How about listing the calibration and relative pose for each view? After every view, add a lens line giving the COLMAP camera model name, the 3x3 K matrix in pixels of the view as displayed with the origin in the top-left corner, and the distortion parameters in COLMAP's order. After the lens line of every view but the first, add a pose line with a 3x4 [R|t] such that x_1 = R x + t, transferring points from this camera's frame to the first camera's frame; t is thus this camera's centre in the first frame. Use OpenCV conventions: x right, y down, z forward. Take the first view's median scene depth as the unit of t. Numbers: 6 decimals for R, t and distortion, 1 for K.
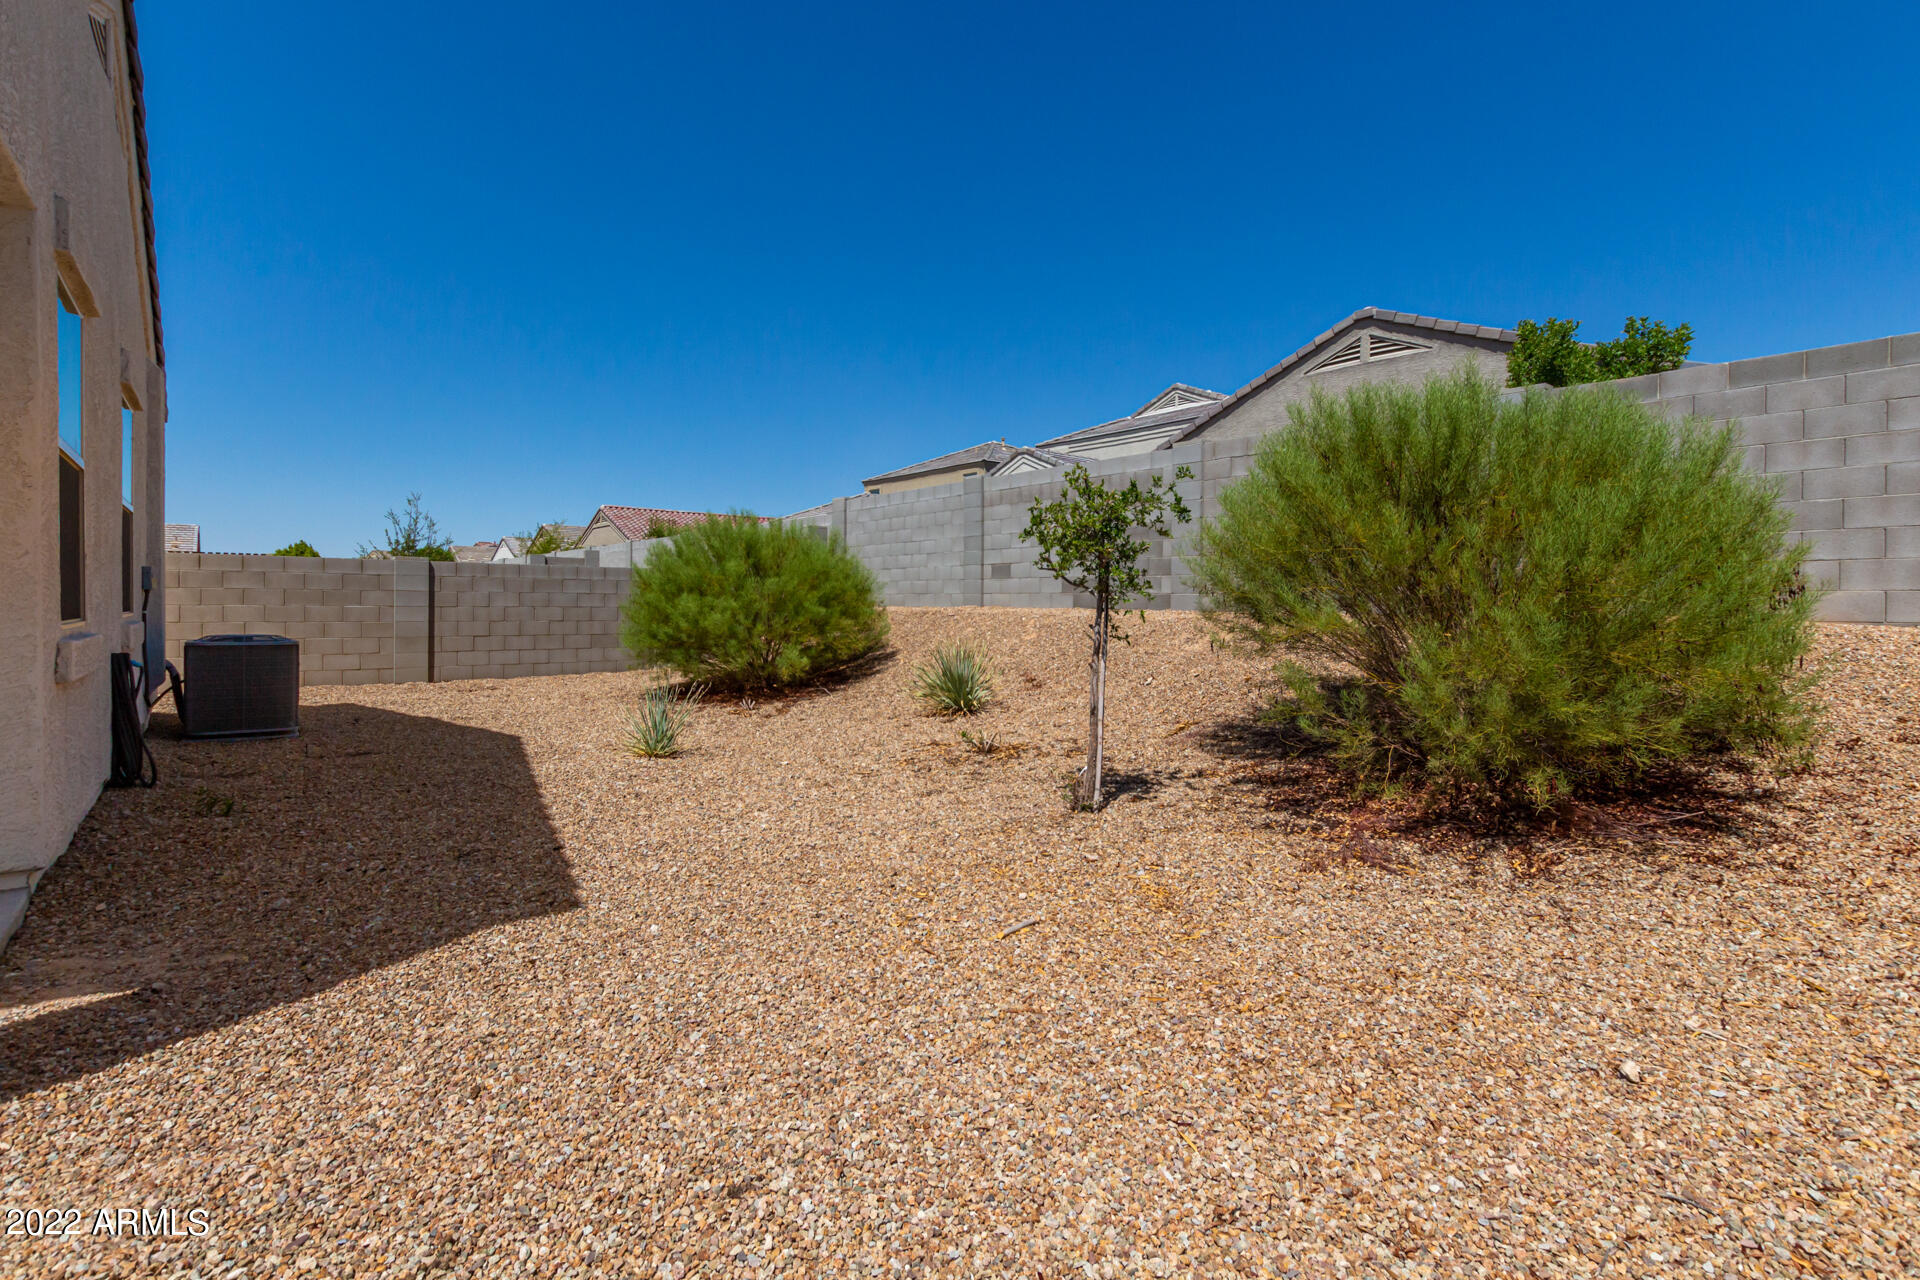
lens RADIAL K [[891.9, 0, 960.2], [0, 891.9, 600.0], [0, 0, 1]] dist [0.006010, 0.000085]
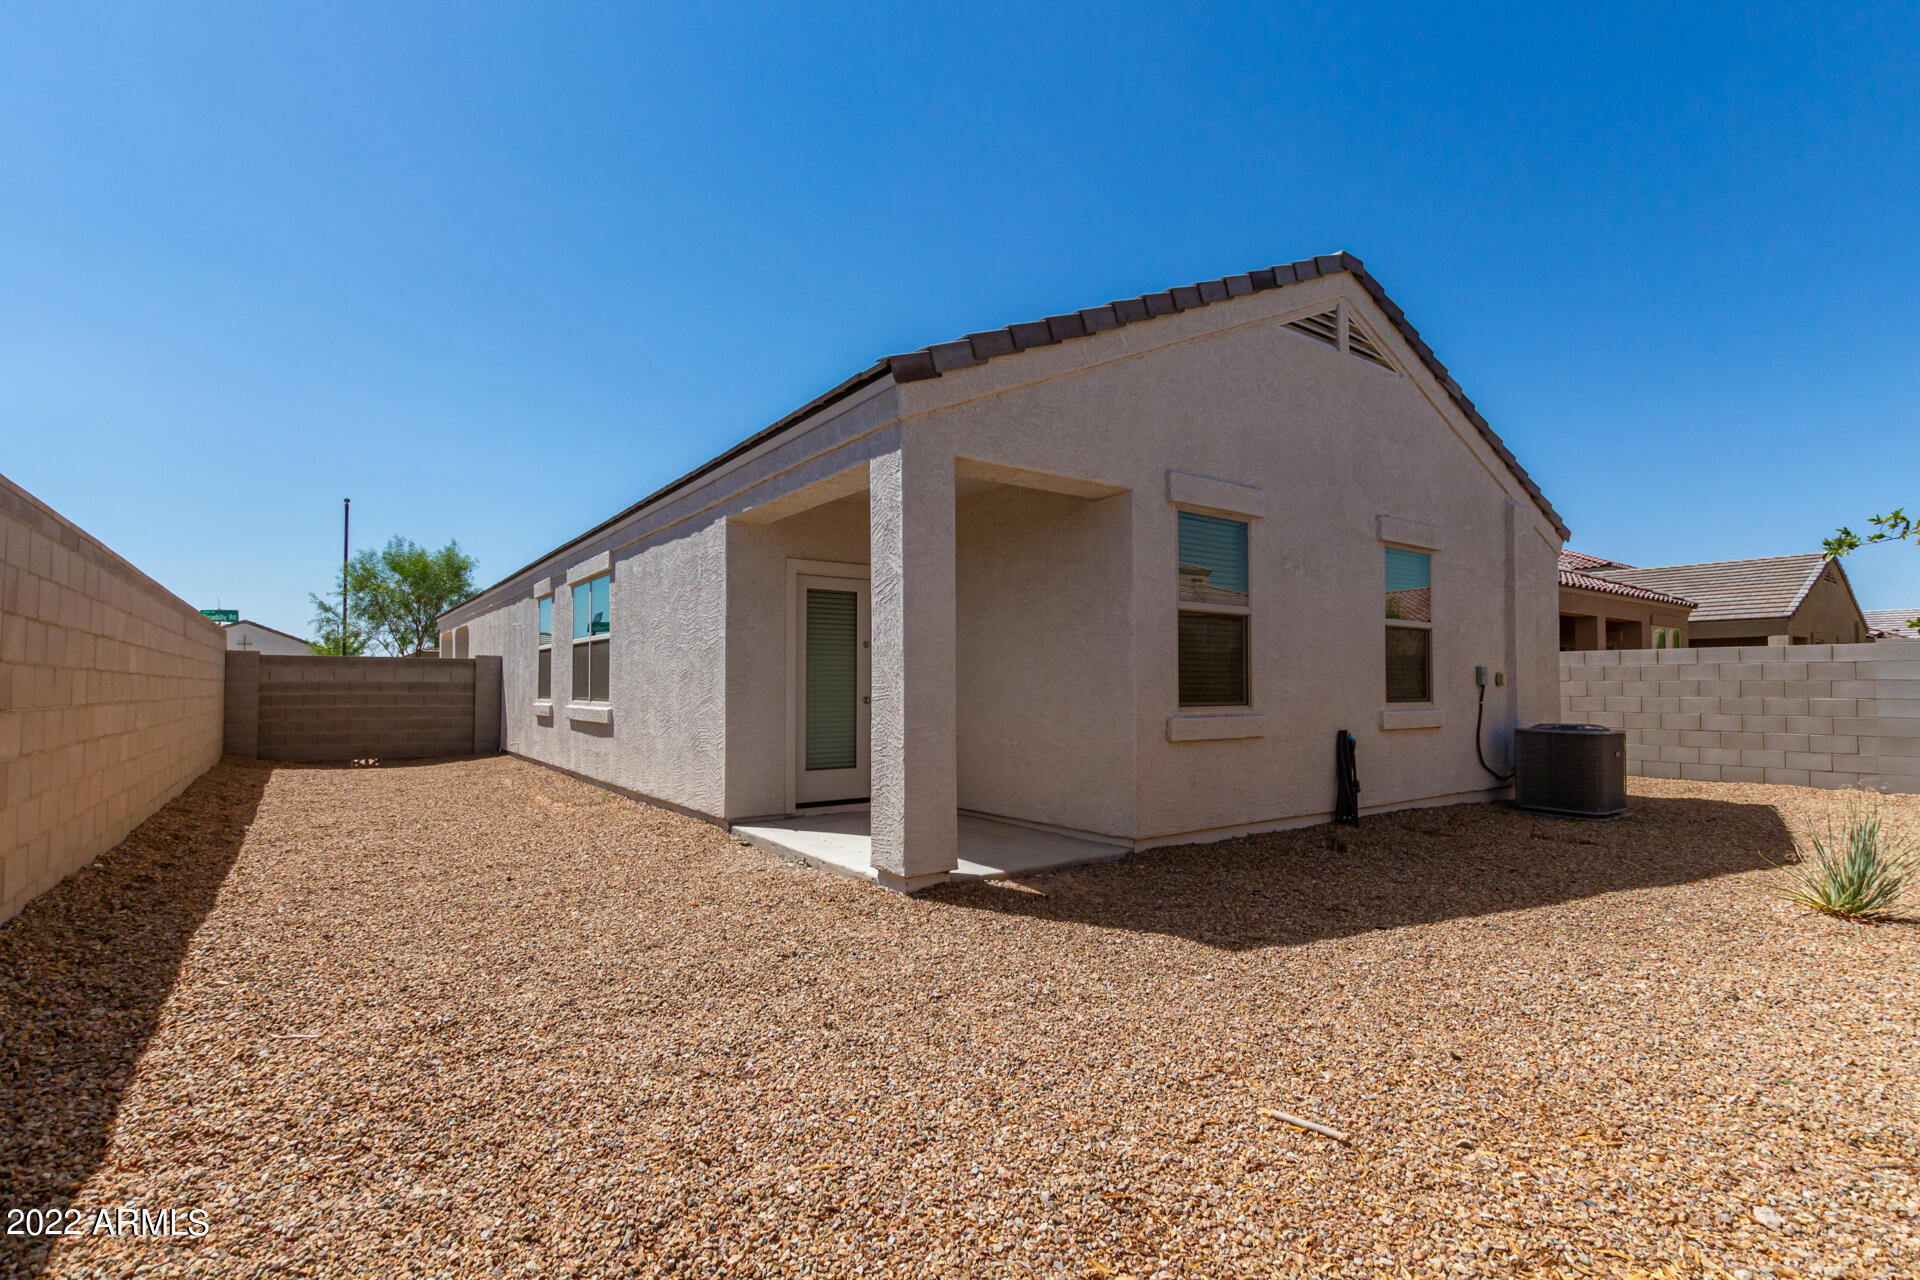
lens RADIAL K [[884.3, 0, 966.8], [0, 884.3, 646.9], [0, 0, 1]] dist [0.002171, -0.000581]
pose [[-0.036005, -0.054274, -0.997877, 0.360878], [0.004928, 0.998502, -0.054485, -0.000490], [0.999339, -0.006879, -0.035684, 0.311490]]
